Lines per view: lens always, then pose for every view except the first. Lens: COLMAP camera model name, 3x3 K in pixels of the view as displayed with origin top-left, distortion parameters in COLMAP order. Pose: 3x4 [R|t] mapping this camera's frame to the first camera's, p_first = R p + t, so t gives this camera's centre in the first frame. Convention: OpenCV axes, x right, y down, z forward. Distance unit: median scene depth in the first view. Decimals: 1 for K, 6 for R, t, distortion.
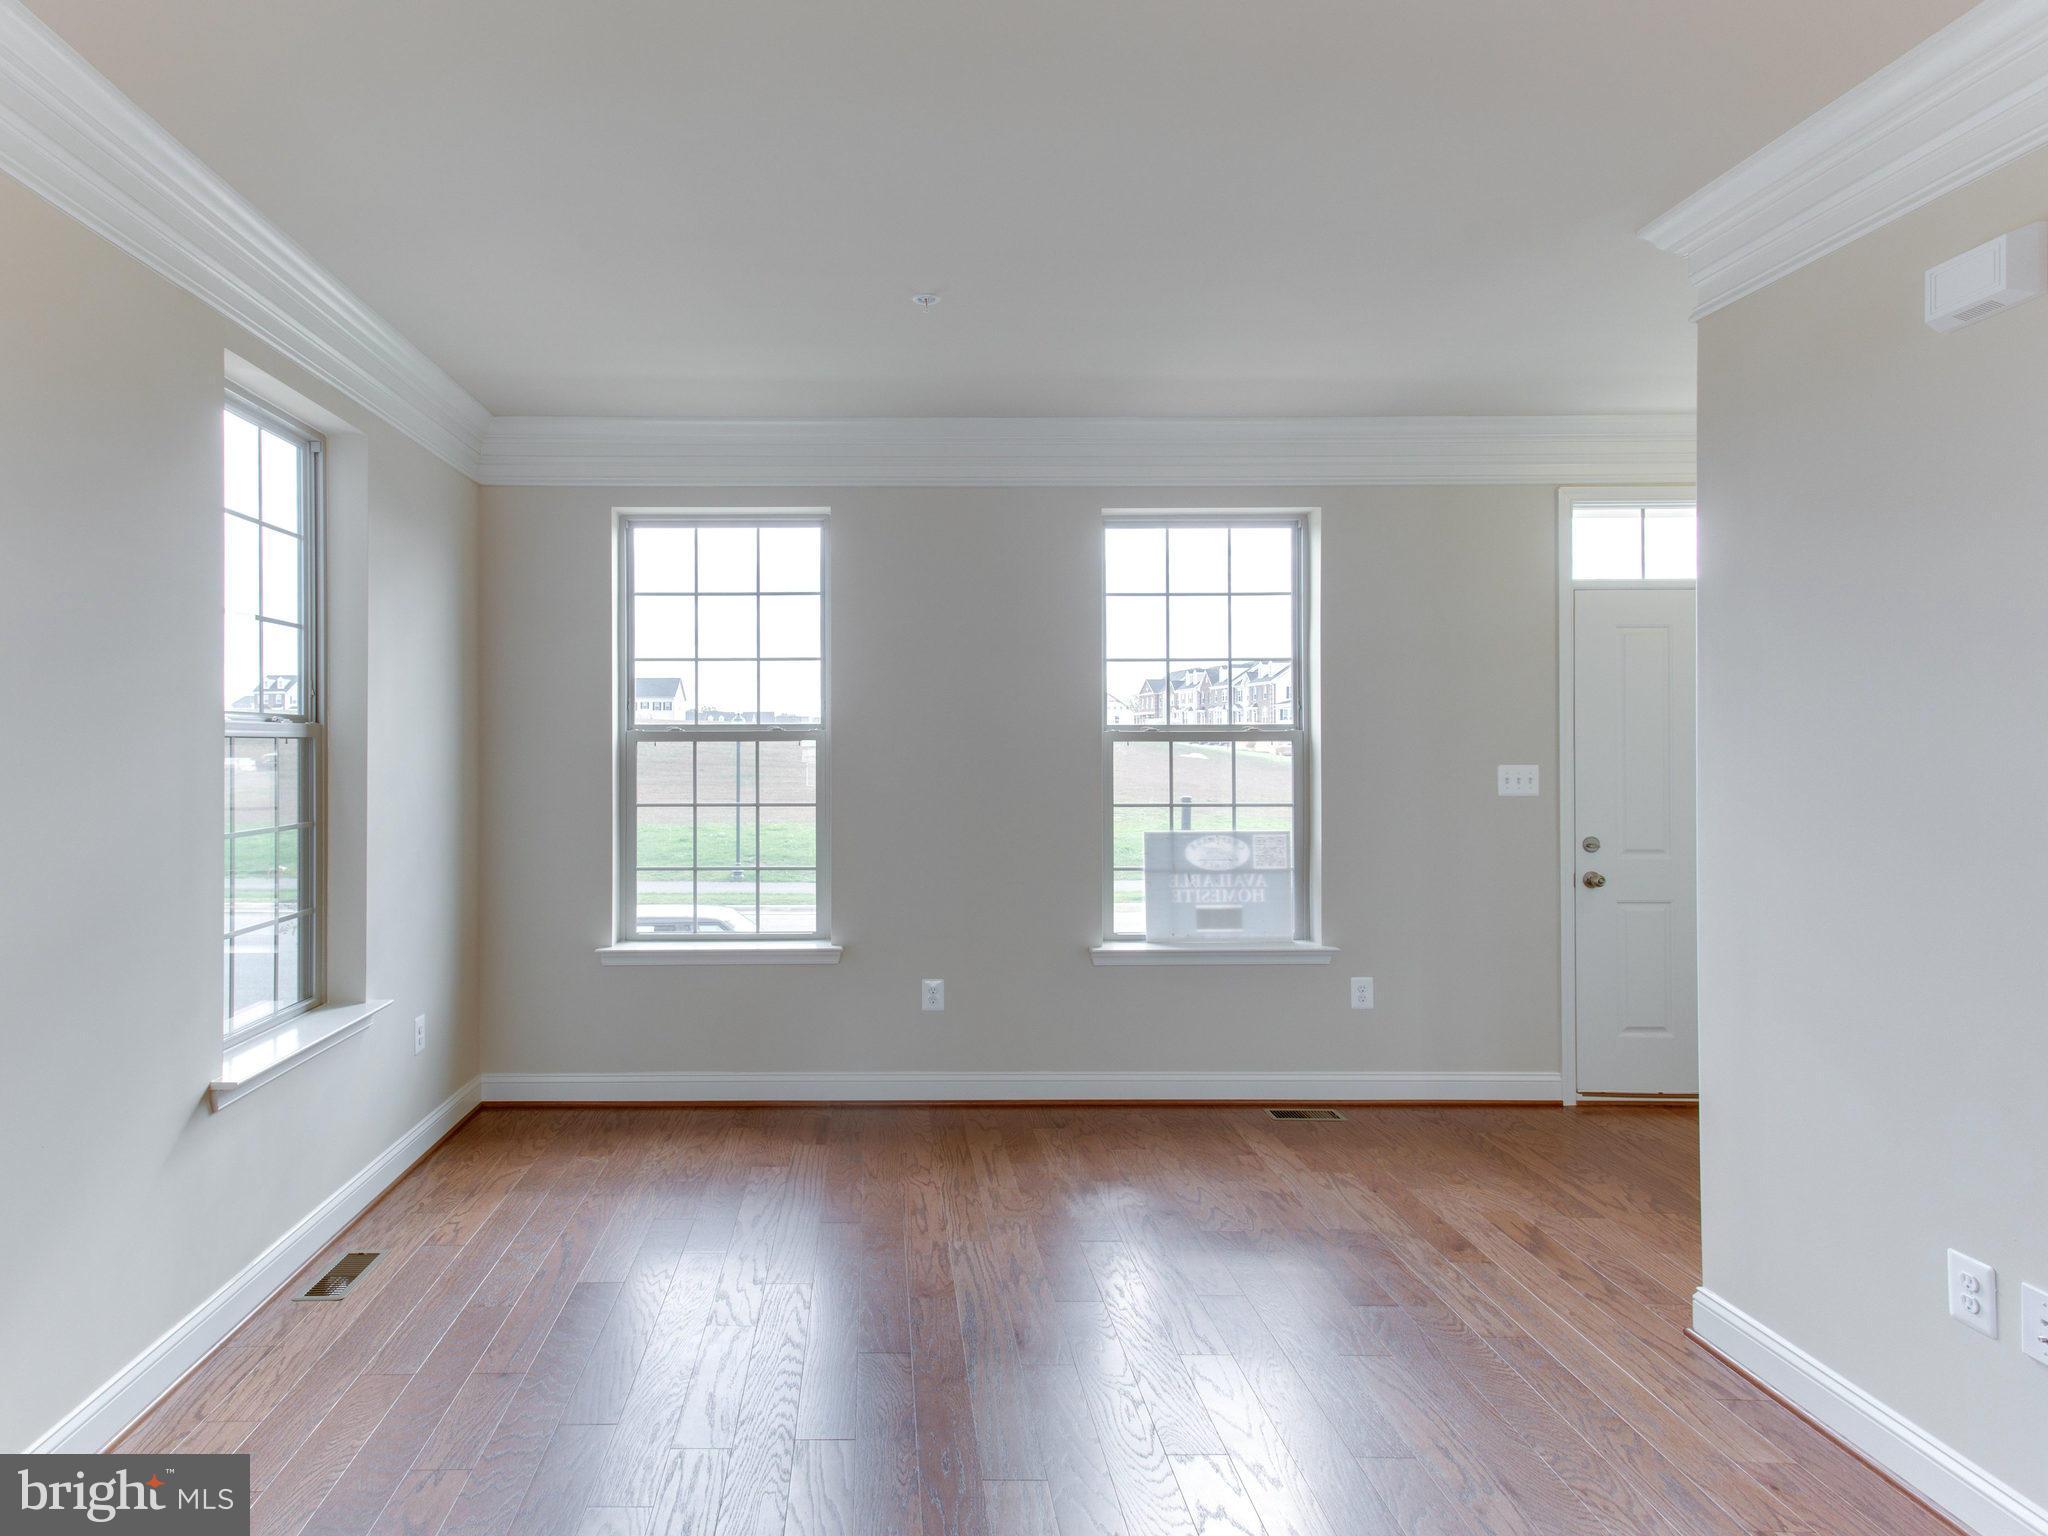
lens RADIAL K [[1133.7, 0, 880.6], [0, 1133.7, 737.9], [0, 0, 1]] dist [0.015463, 0.002562]
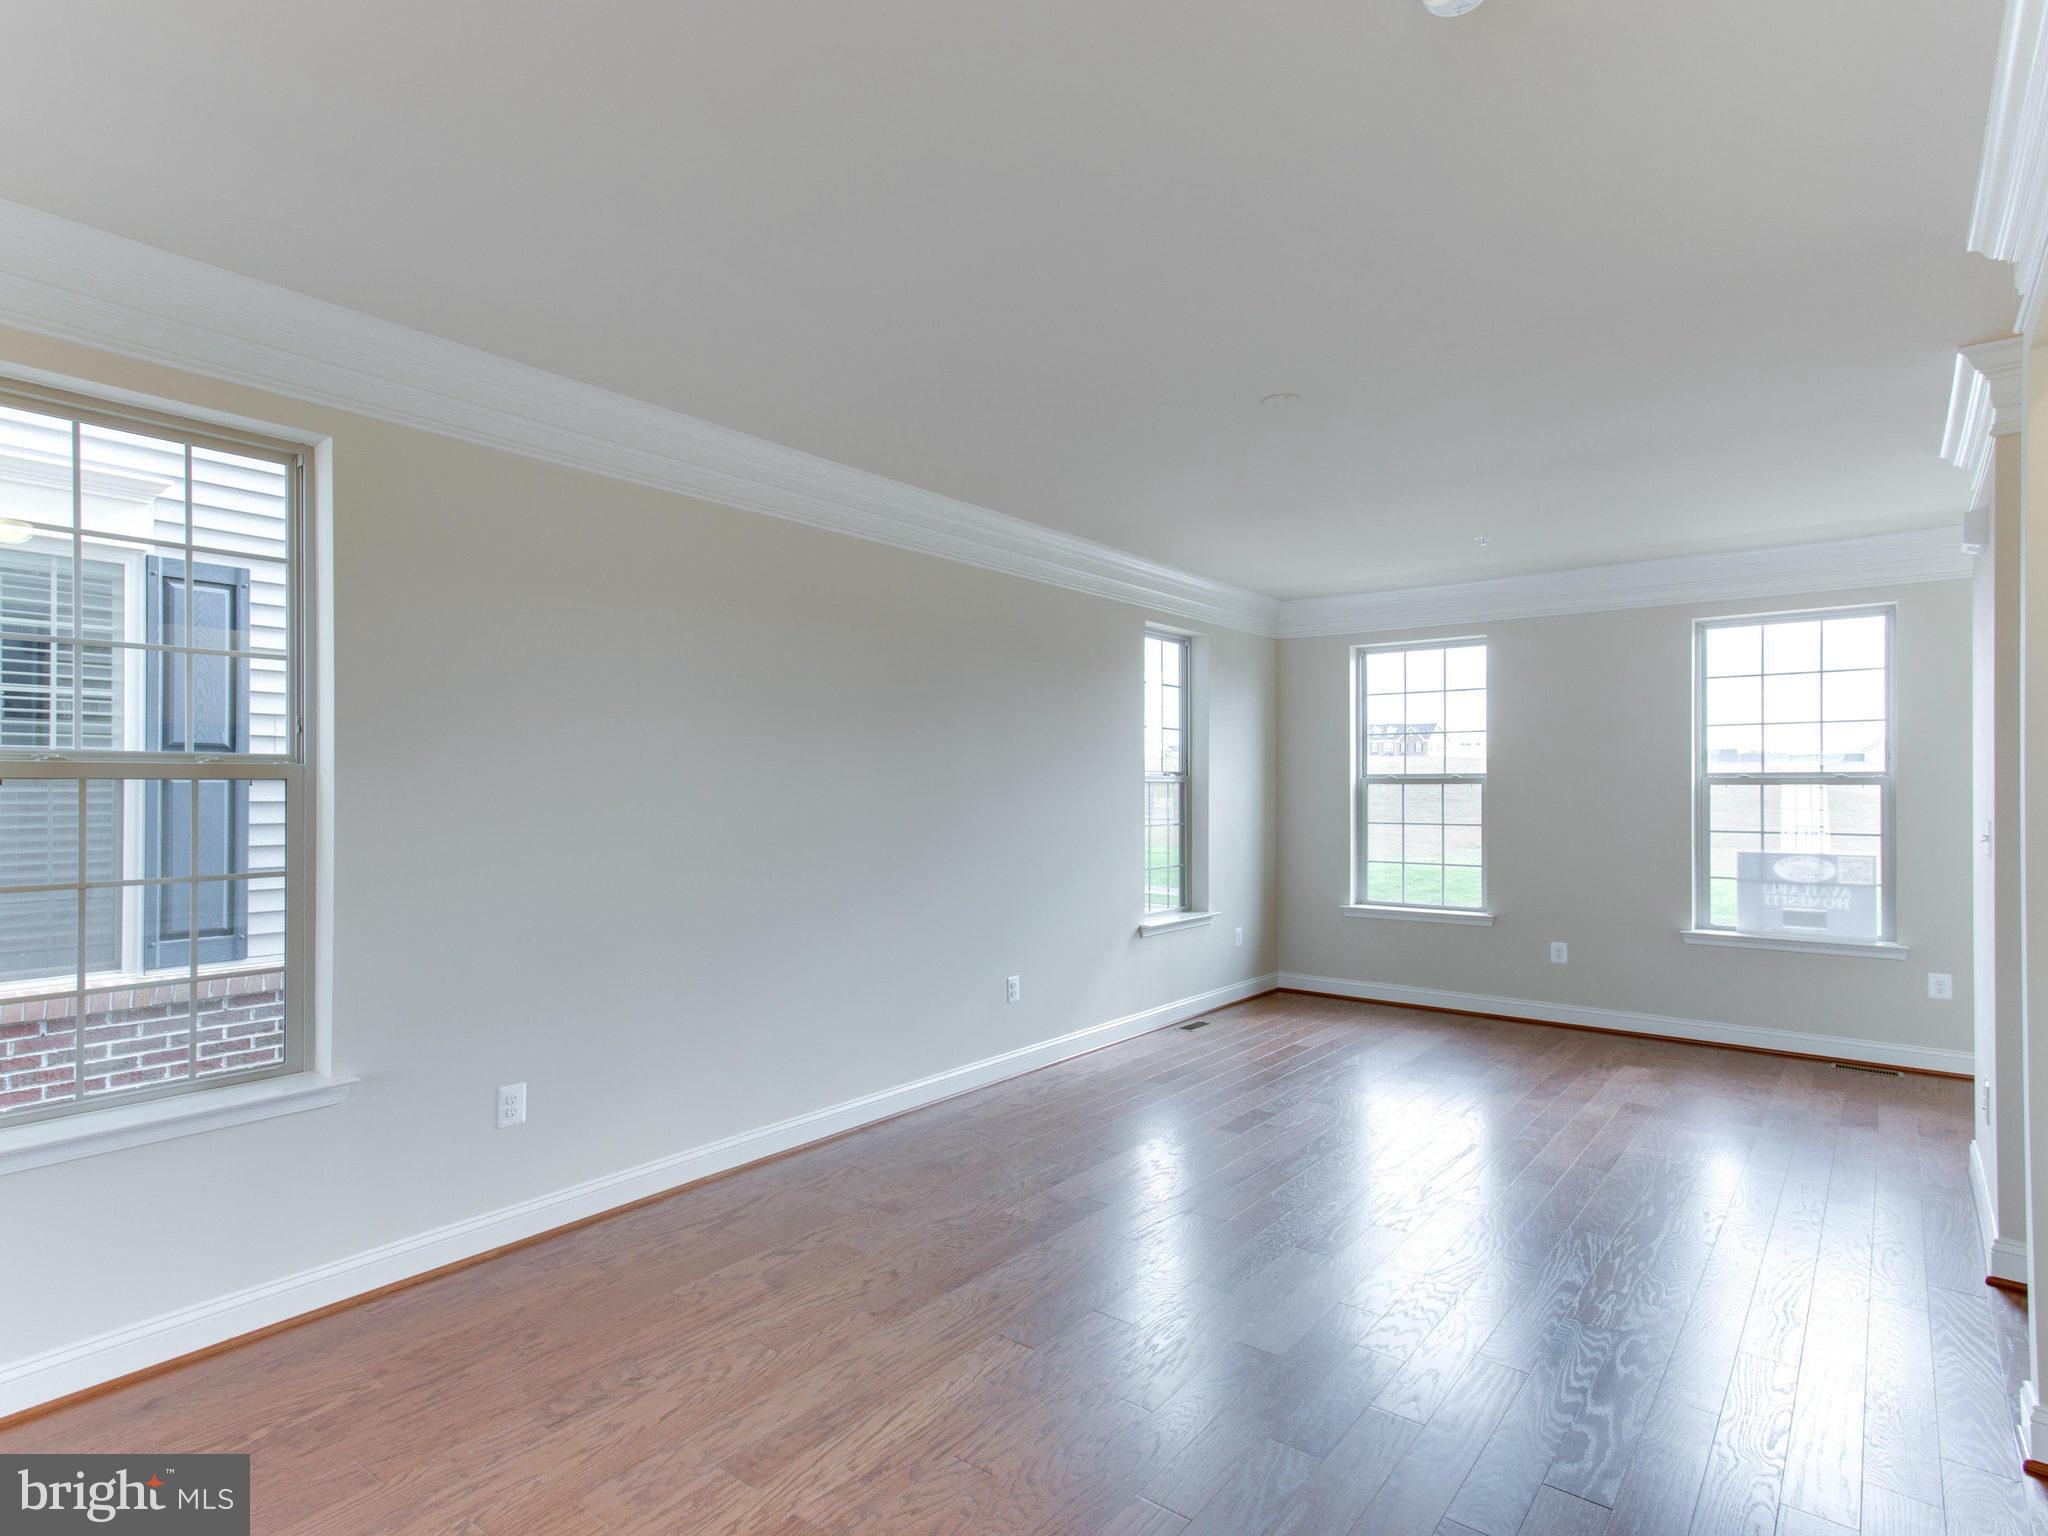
lens RADIAL K [[1099.2, 0, 1022.6], [0, 1099.2, 781.0], [0, 0, 1]] dist [0.027938, 0.000492]
pose [[0.786401, -0.000802, -0.617716, 0.383714], [0.001467, 0.999999, 0.000569, -0.003296], [0.617715, -0.001354, 0.786401, -0.577273]]
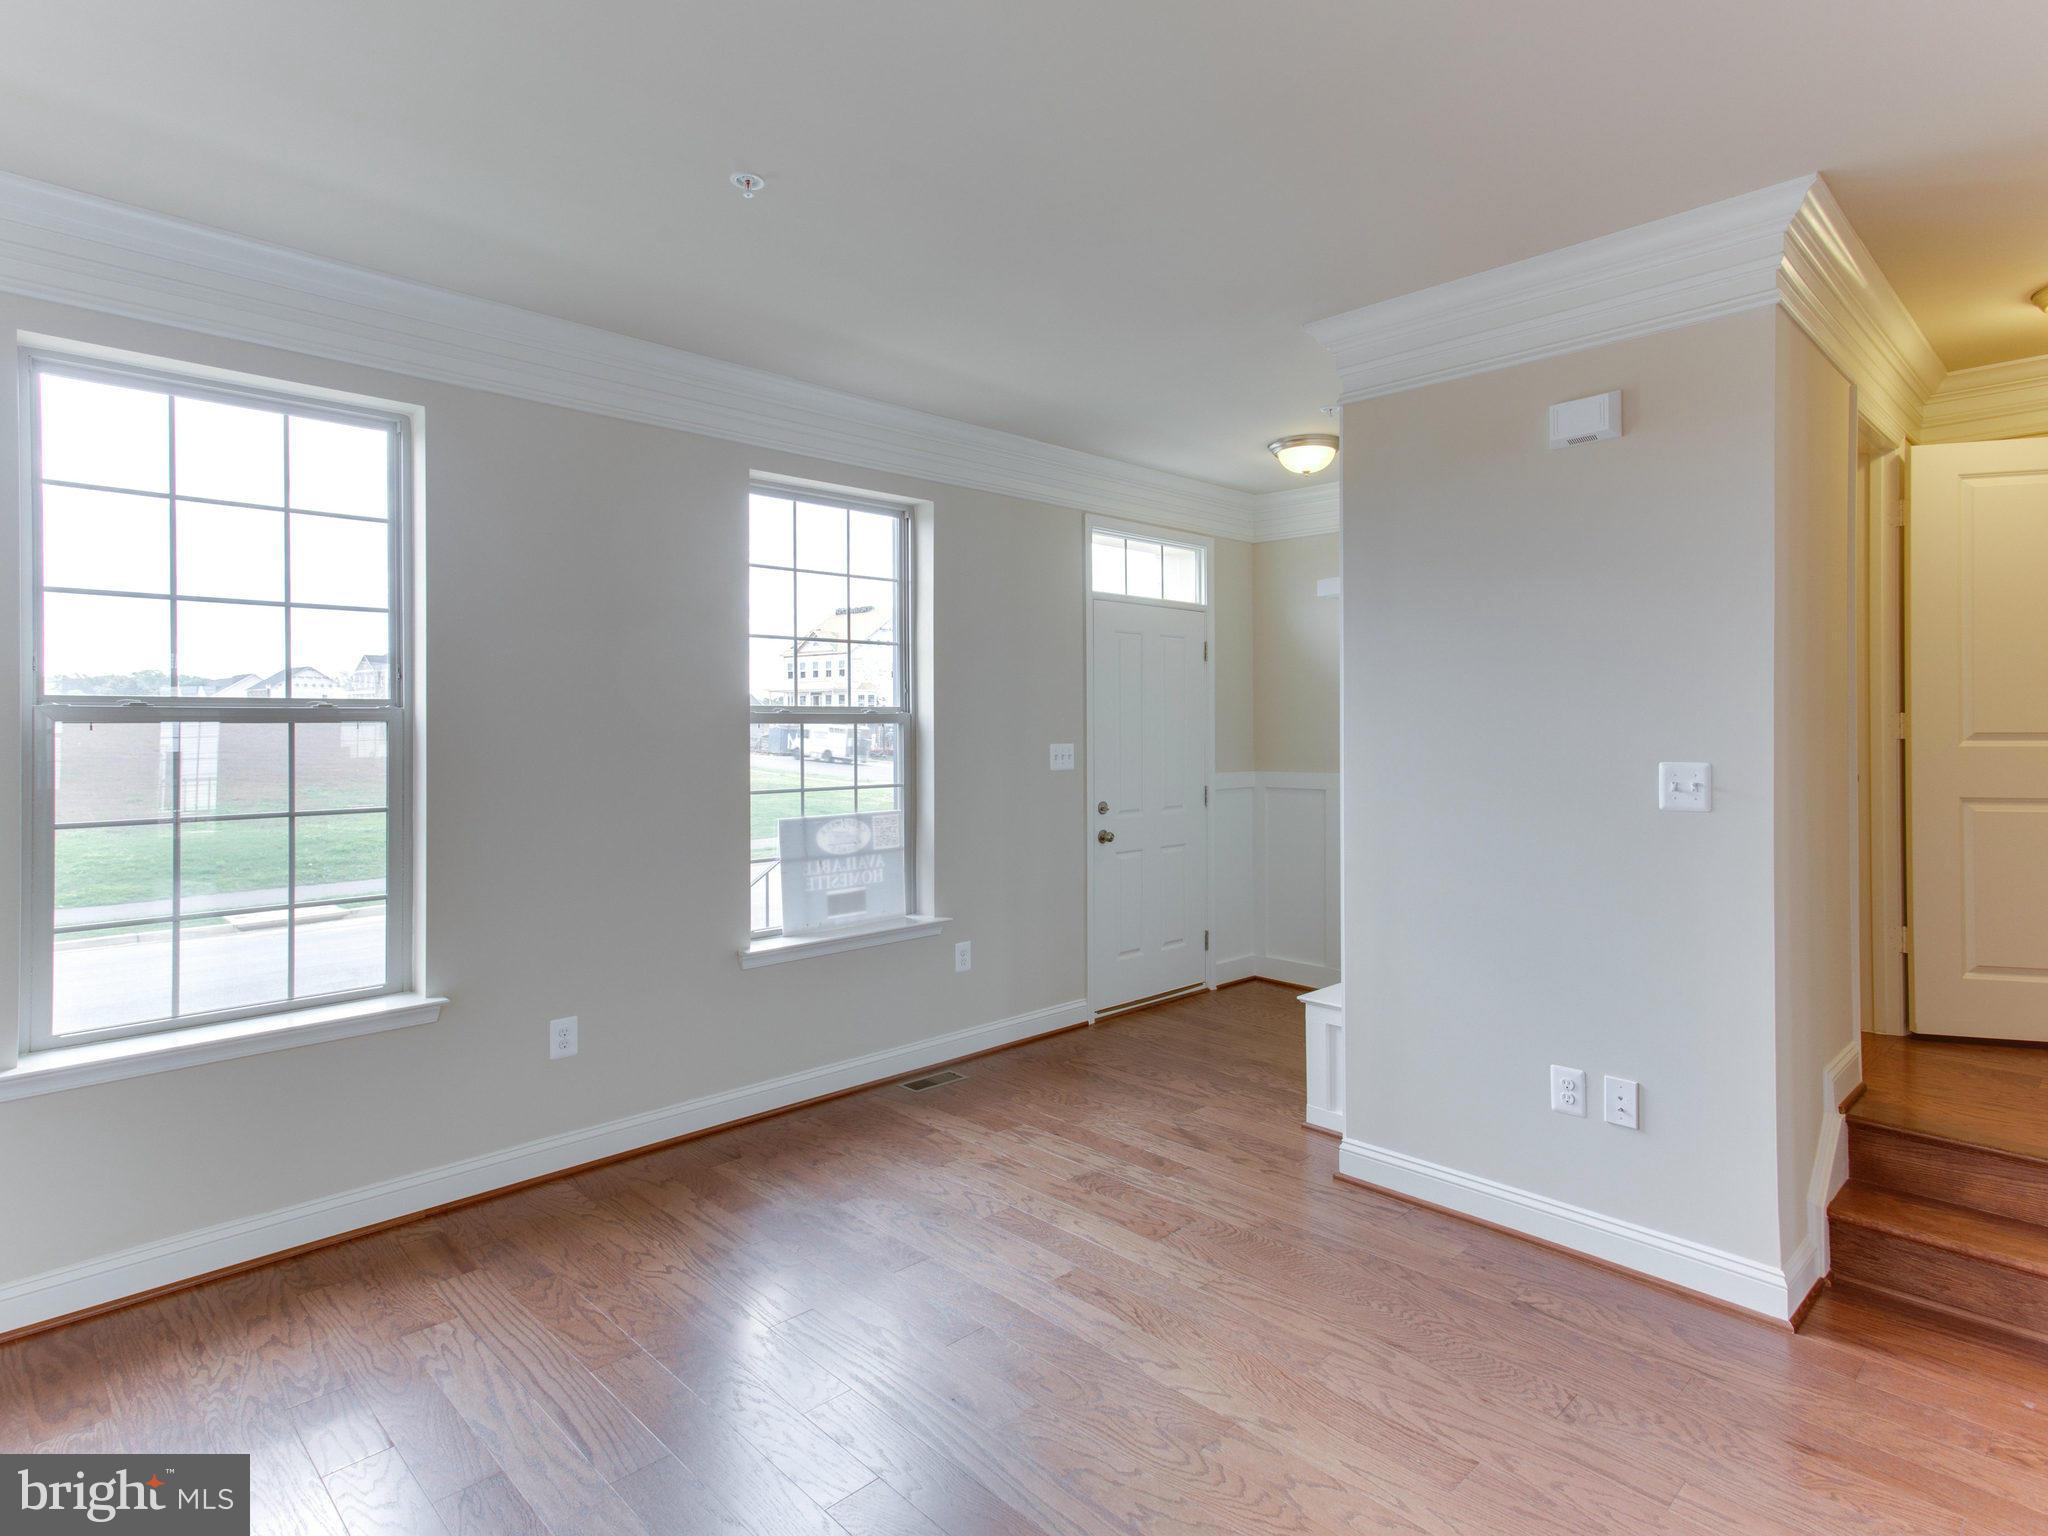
lens RADIAL K [[1094.4, 0, 1011.8], [0, 1094.4, 722.5], [0, 0, 1]] dist [0.017774, 0.000828]
pose [[0.722471, 0.001708, 0.691399, -0.257430], [-0.003058, 0.999995, 0.000726, 0.000978], [-0.691394, -0.002638, 0.722473, 0.212017]]
